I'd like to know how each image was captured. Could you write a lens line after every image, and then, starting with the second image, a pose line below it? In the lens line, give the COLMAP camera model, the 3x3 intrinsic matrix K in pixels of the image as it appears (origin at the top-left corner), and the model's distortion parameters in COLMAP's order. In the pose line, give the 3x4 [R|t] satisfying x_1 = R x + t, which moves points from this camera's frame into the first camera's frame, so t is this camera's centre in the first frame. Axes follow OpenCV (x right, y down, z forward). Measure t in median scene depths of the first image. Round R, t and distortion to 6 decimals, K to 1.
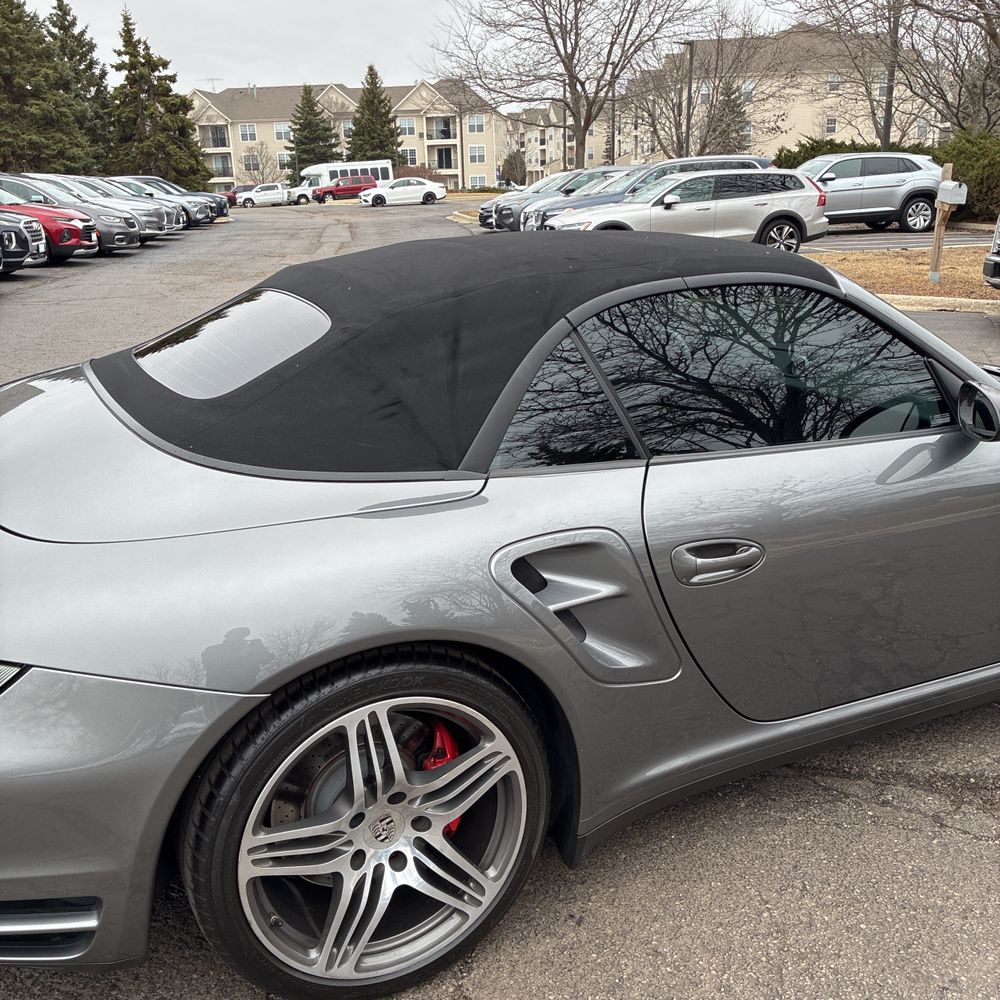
lens RADIAL K [[1006.8, 0, 498.6], [0, 1006.8, 500.6], [0, 0, 1]] dist [0.022012, 0.000000]
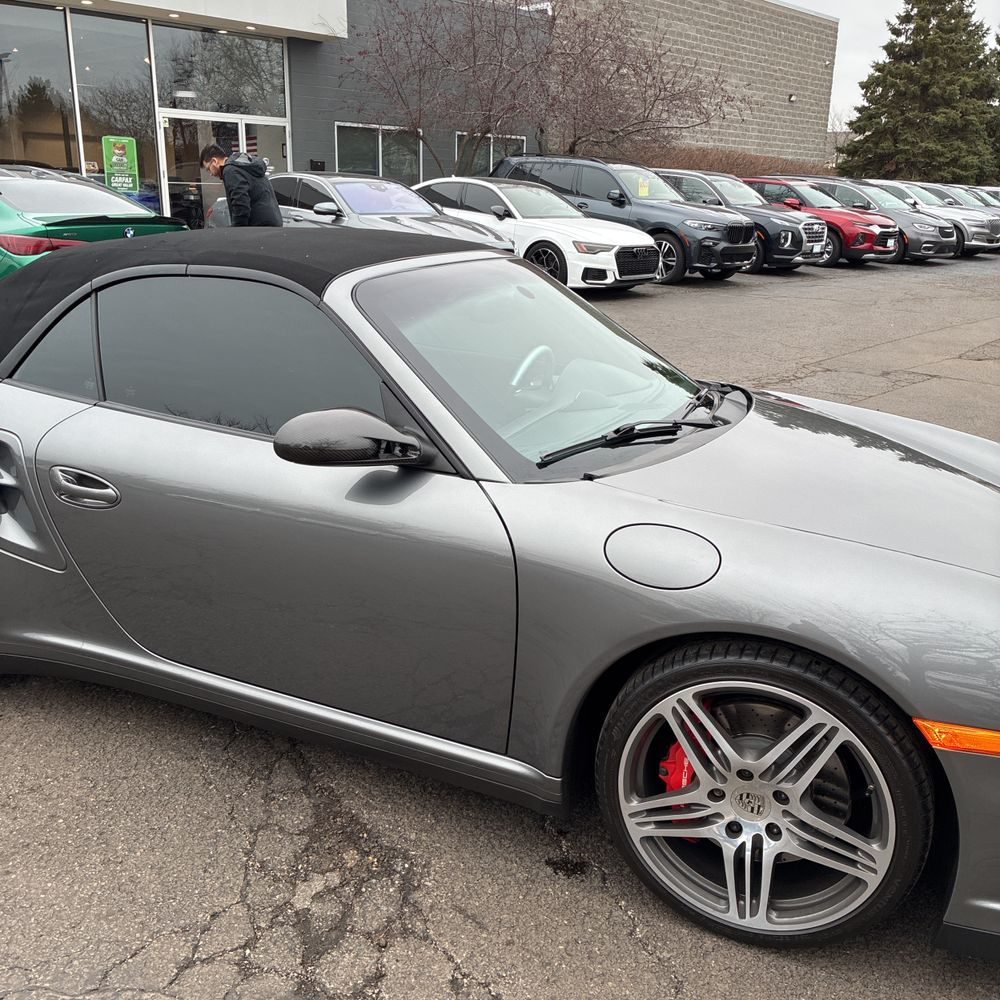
lens RADIAL K [[1006.8, 0, 505.2], [0, 1006.8, 503.9], [0, 0, 1]] dist [0.022012, 0.000000]
pose [[0.651663, 0.266743, -0.710058, 0.094946], [-0.269578, 0.956455, 0.111898, -0.013194], [0.708987, 0.118496, 0.695195, 0.033959]]
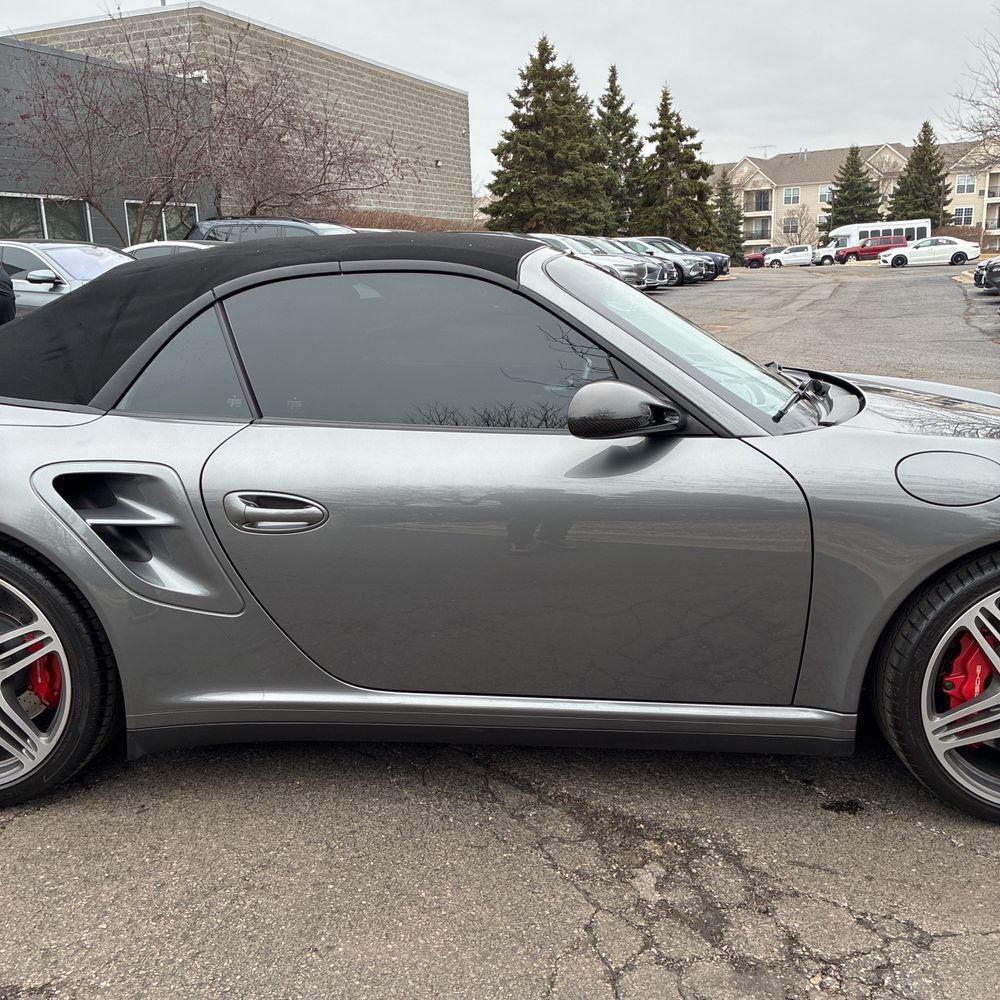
lens RADIAL K [[1006.8, 0, 495.8], [0, 1006.8, 505.3], [0, 0, 1]] dist [0.022012, 0.000000]
pose [[0.868938, 0.122669, -0.479478, 0.062818], [-0.148303, 0.988816, -0.015786, 0.002225], [0.472179, 0.084825, 0.877412, 0.010512]]
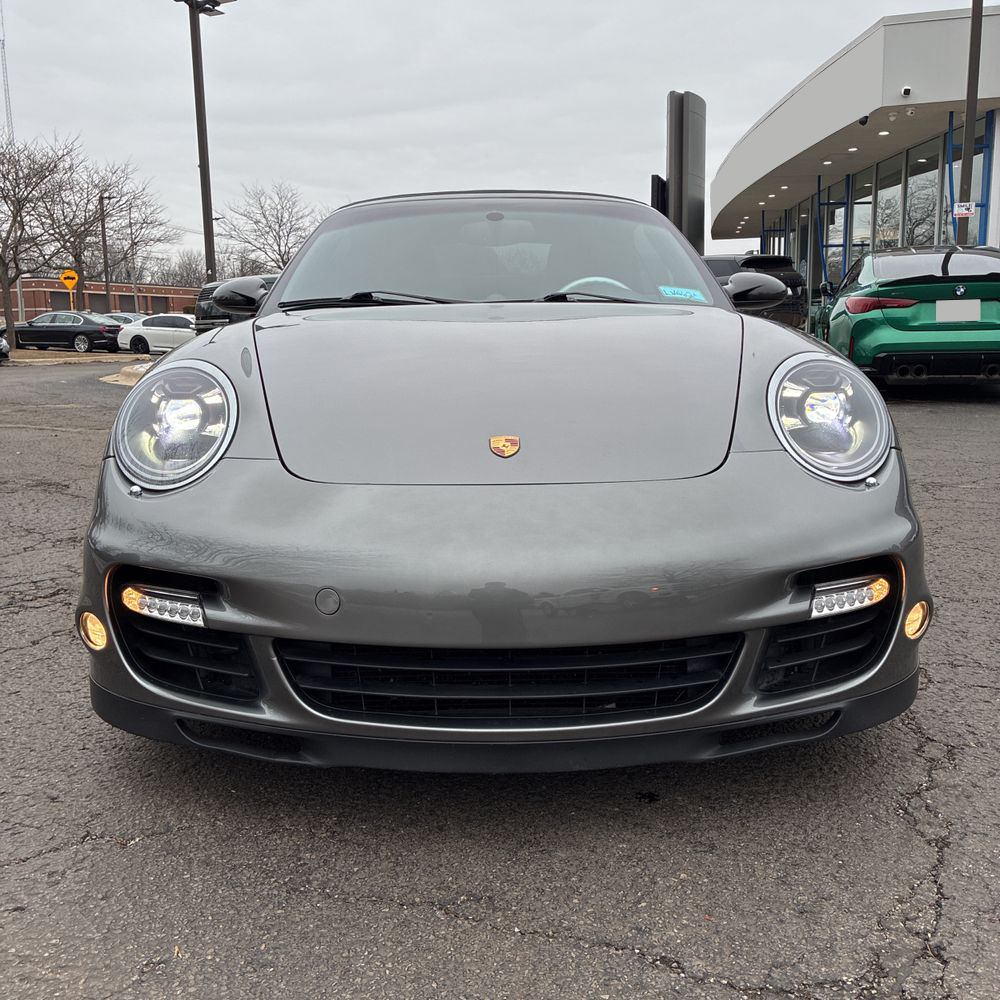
lens RADIAL K [[1006.8, 0, 497.7], [0, 1006.8, 502.4], [0, 0, 1]] dist [0.022012, 0.000000]
pose [[-0.430377, 0.188193, -0.882813, 0.127998], [-0.245205, 0.916872, 0.314992, -0.028008], [0.868706, 0.352035, -0.348455, 0.146690]]
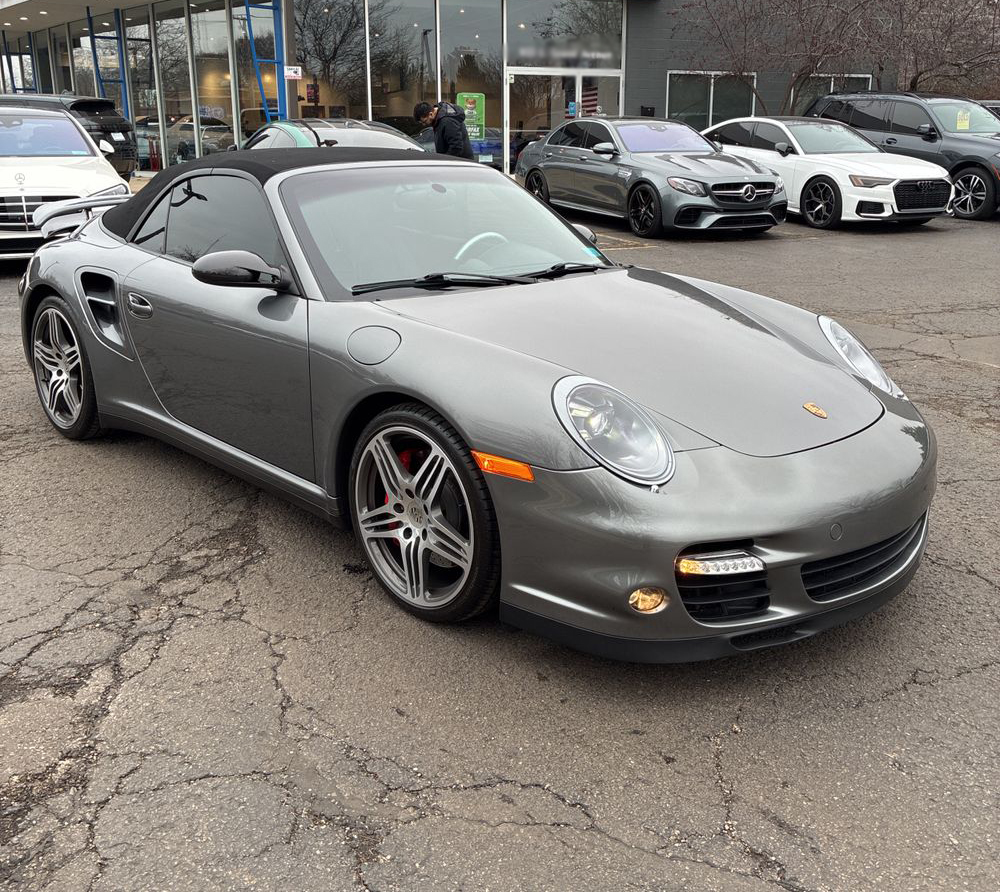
lens RADIAL K [[1012.5, 0, 500.6], [0, 1012.5, 385.8], [0, 0, 1]] dist [0.021496, 0.000000]
pose [[0.320883, 0.256571, -0.911705, 0.152114], [-0.294485, 0.941923, 0.161428, -0.021359], [0.900174, 0.216684, 0.377804, 0.061075]]
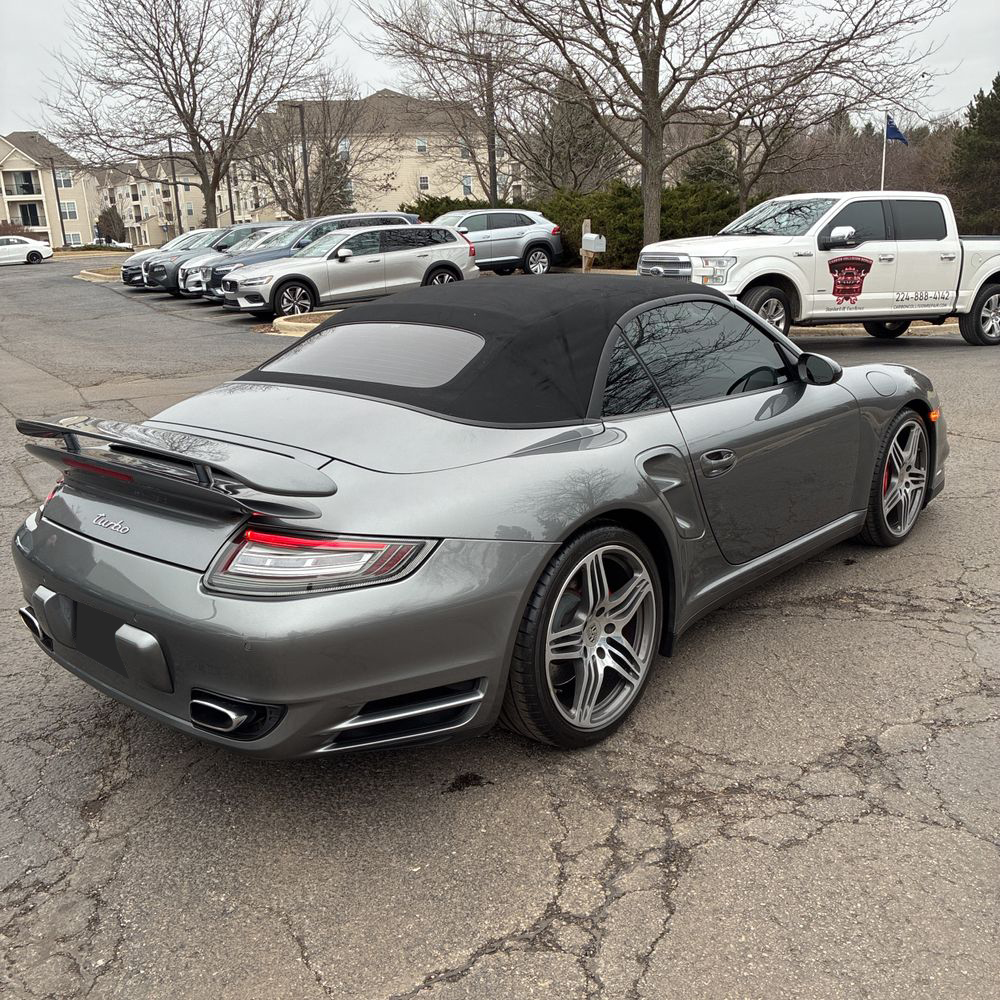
lens RADIAL K [[1006.8, 0, 498.9], [0, 1006.8, 502.0], [0, 0, 1]] dist [0.022012, 0.000000]
pose [[0.928193, -0.112357, 0.354731, -0.048260], [0.129149, 0.991336, -0.023938, 0.007860], [-0.348968, 0.068033, 0.934662, -0.029204]]
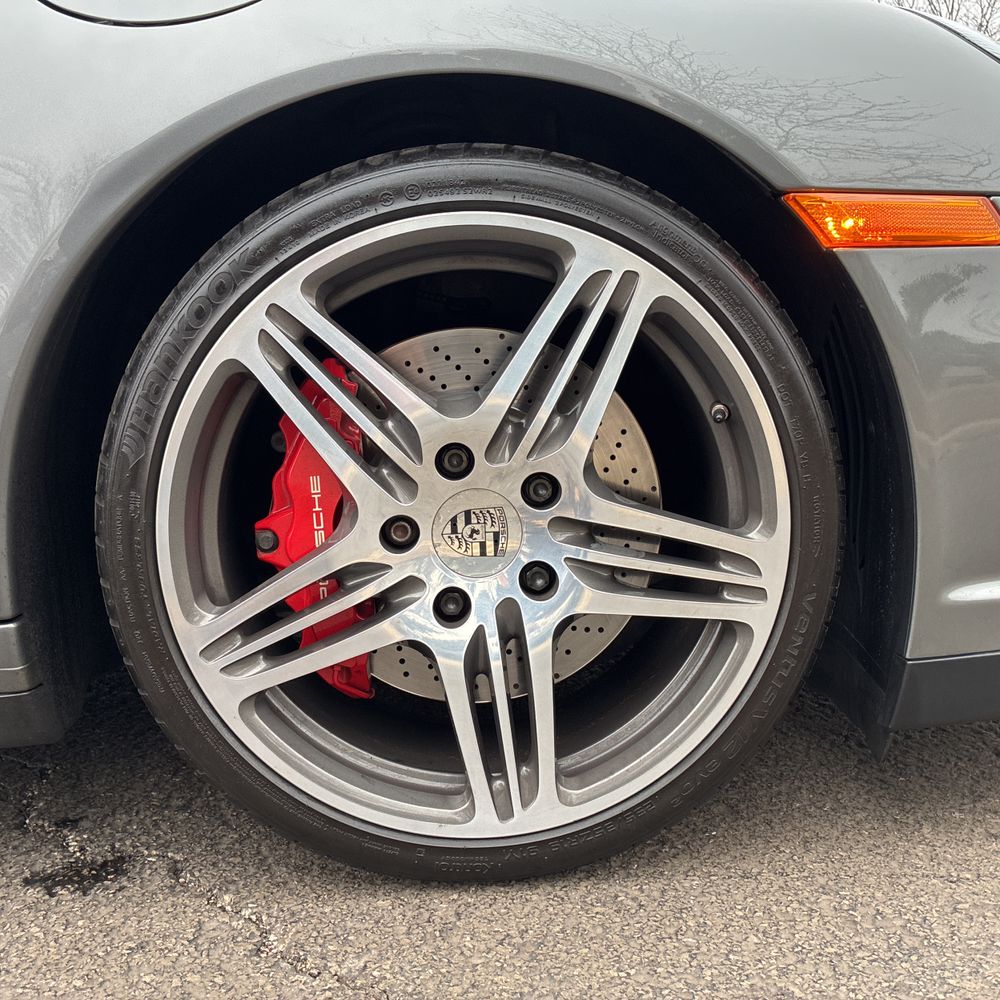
lens RADIAL K [[1006.8, 0, 496.3], [0, 1006.8, 500.7], [0, 0, 1]] dist [0.022012, 0.000000]
pose [[0.918176, 0.037800, -0.394366, 0.075590], [-0.089710, 0.989419, -0.114029, 0.010763], [0.385883, 0.140077, 0.911851, 0.067370]]
